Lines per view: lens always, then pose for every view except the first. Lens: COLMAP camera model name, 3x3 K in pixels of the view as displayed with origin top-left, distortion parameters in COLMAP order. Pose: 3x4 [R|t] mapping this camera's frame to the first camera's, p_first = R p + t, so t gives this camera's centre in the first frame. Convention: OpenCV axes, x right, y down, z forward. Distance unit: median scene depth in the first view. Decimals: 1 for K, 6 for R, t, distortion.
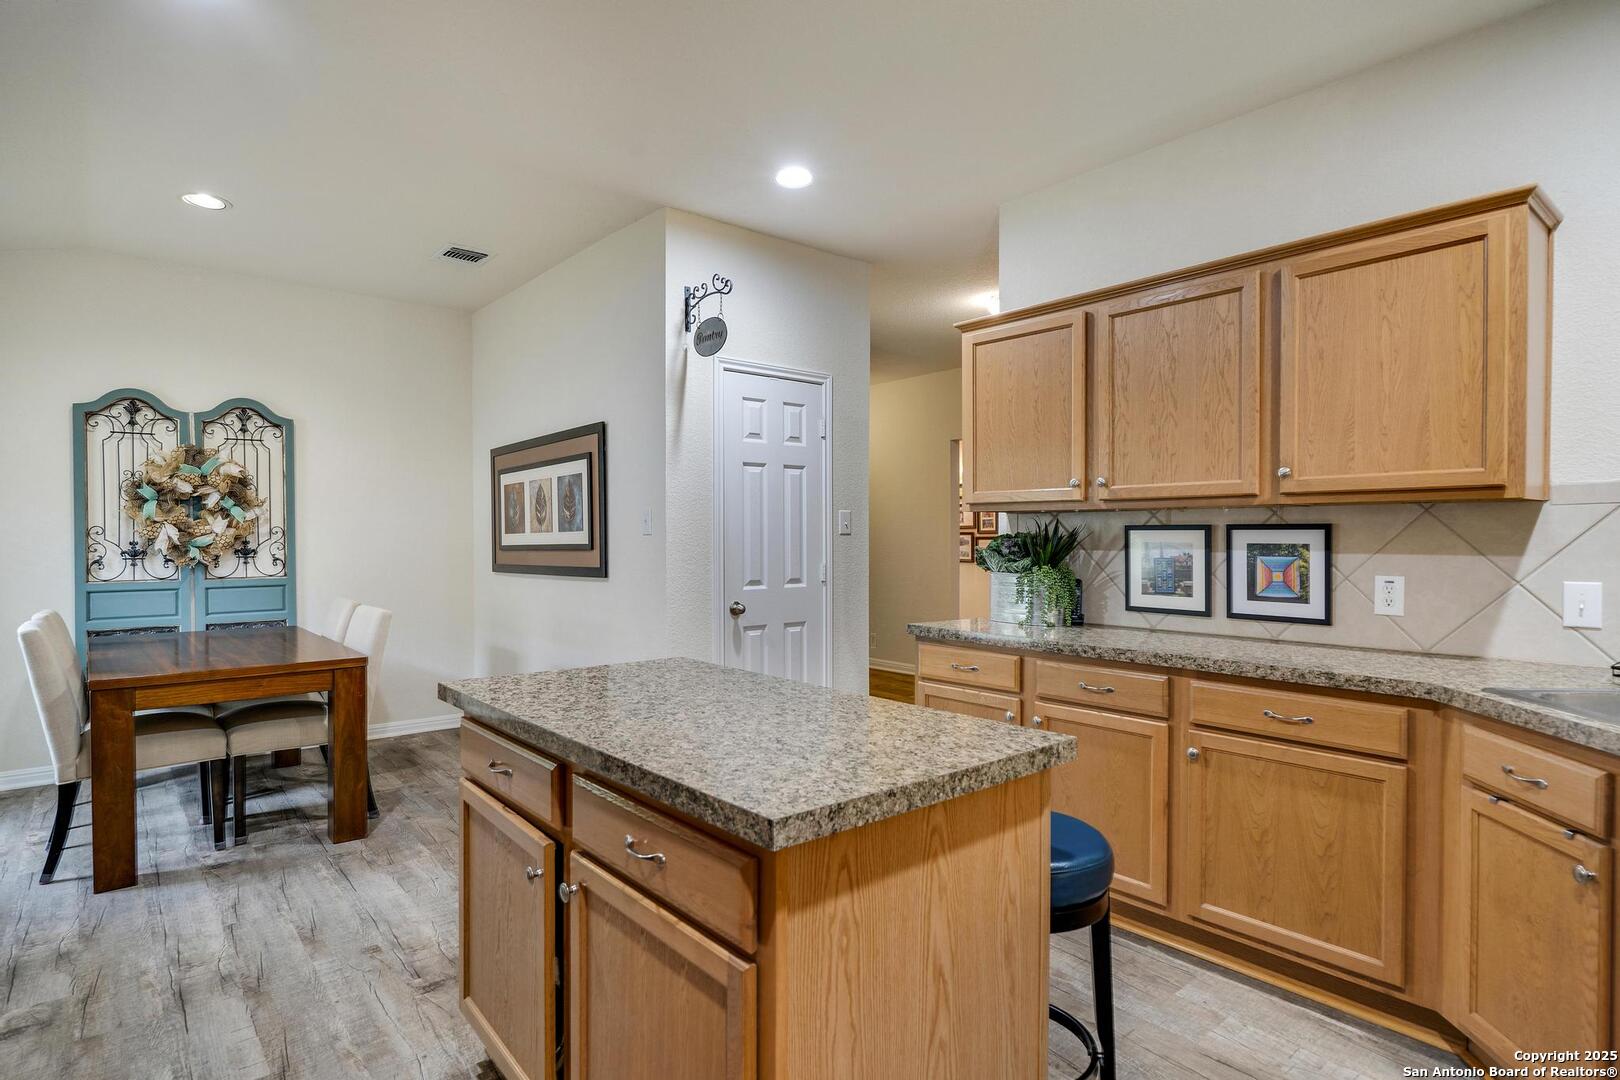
lens RADIAL K [[829.6, 0, 813.0], [0, 829.6, 541.7], [0, 0, 1]] dist [-0.001084, -0.000029]
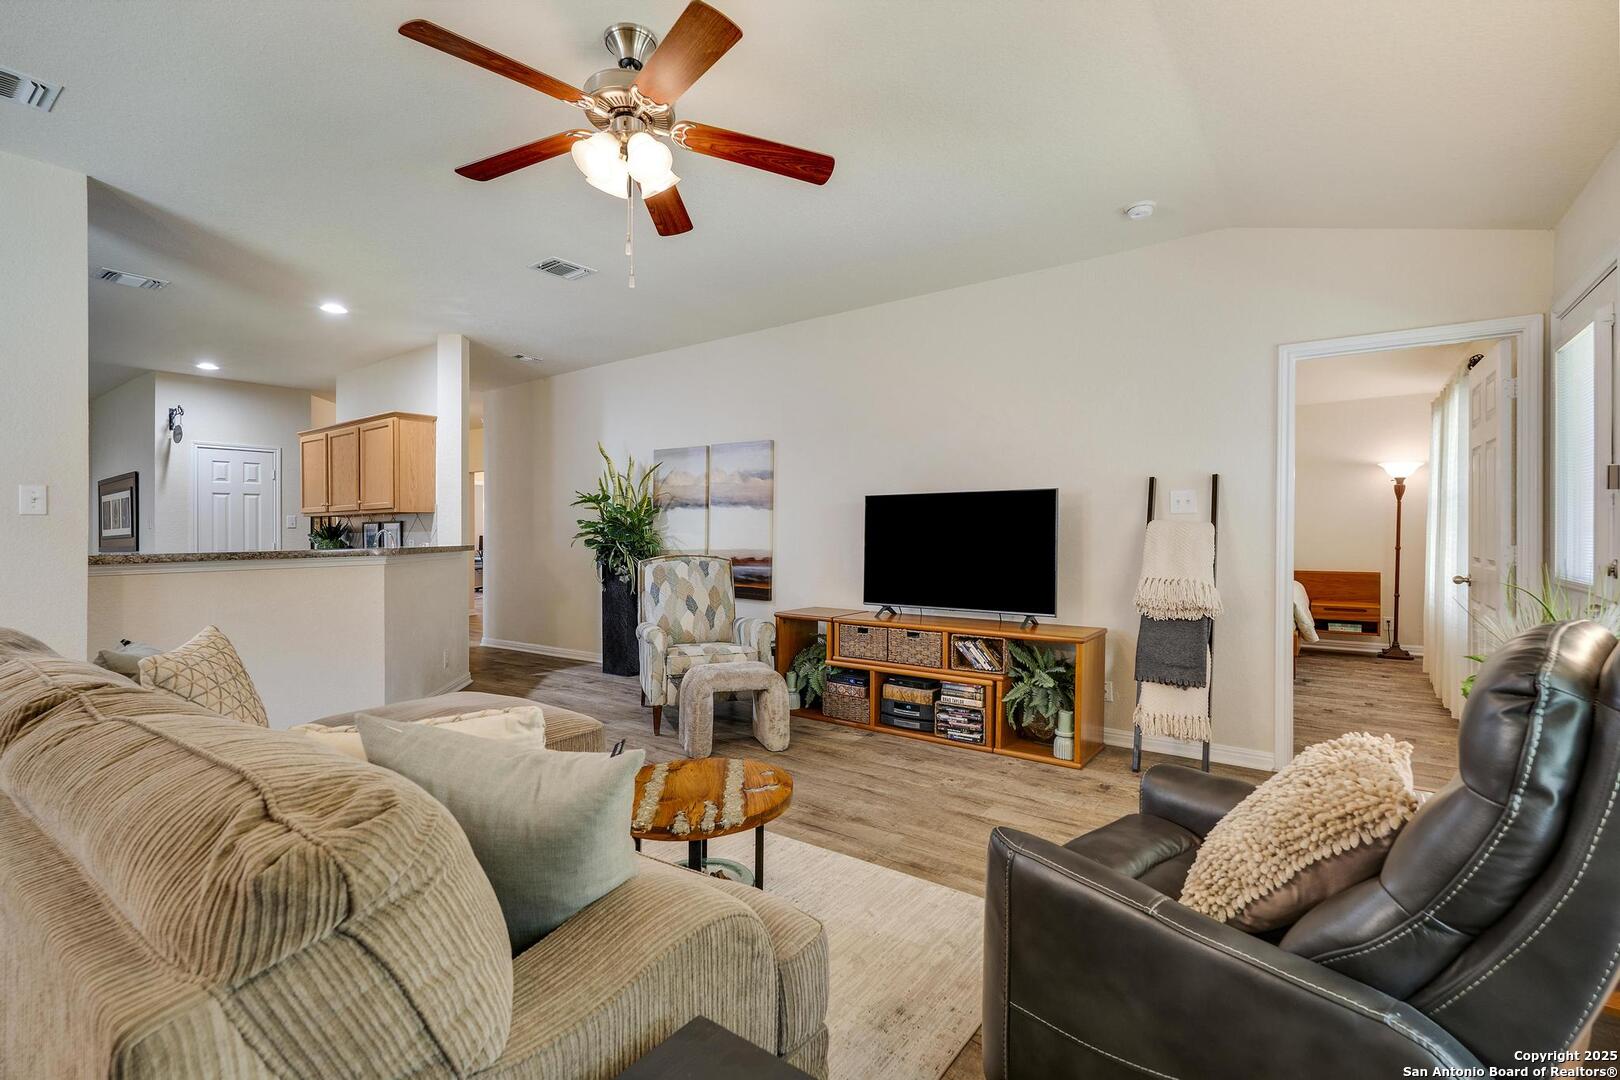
lens RADIAL K [[730.8, 0, 805.0], [0, 730.8, 533.8], [0, 0, 1]] dist [-0.010825, -0.000183]
pose [[0.976280, -0.010878, 0.216236, 0.837165], [0.012397, 0.999907, -0.005671, 0.028703], [-0.216155, 0.008217, 0.976325, -0.917171]]
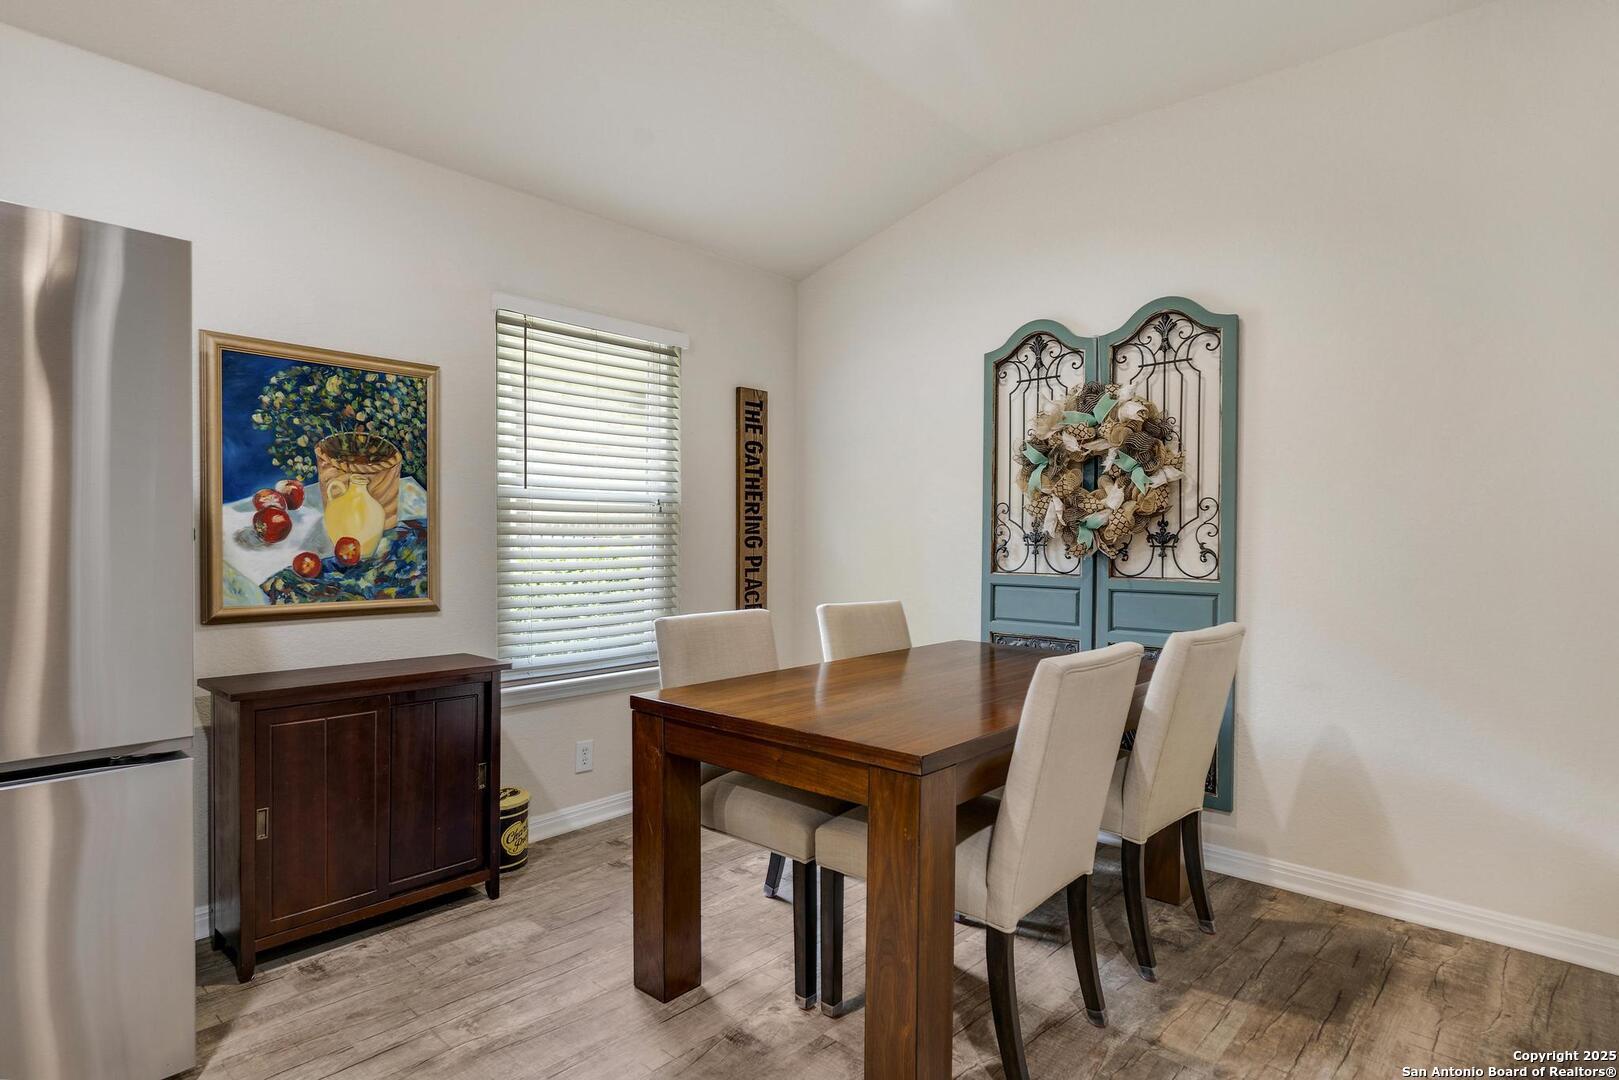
lens RADIAL K [[877.3, 0, 809.0], [0, 877.3, 538.7], [0, 0, 1]] dist [0.003485, -0.000898]
pose [[0.125191, 0.004344, -0.992123, -0.050130], [-0.012467, 0.999918, 0.002805, 0.014856], [0.992054, 0.012017, 0.125235, 0.676850]]
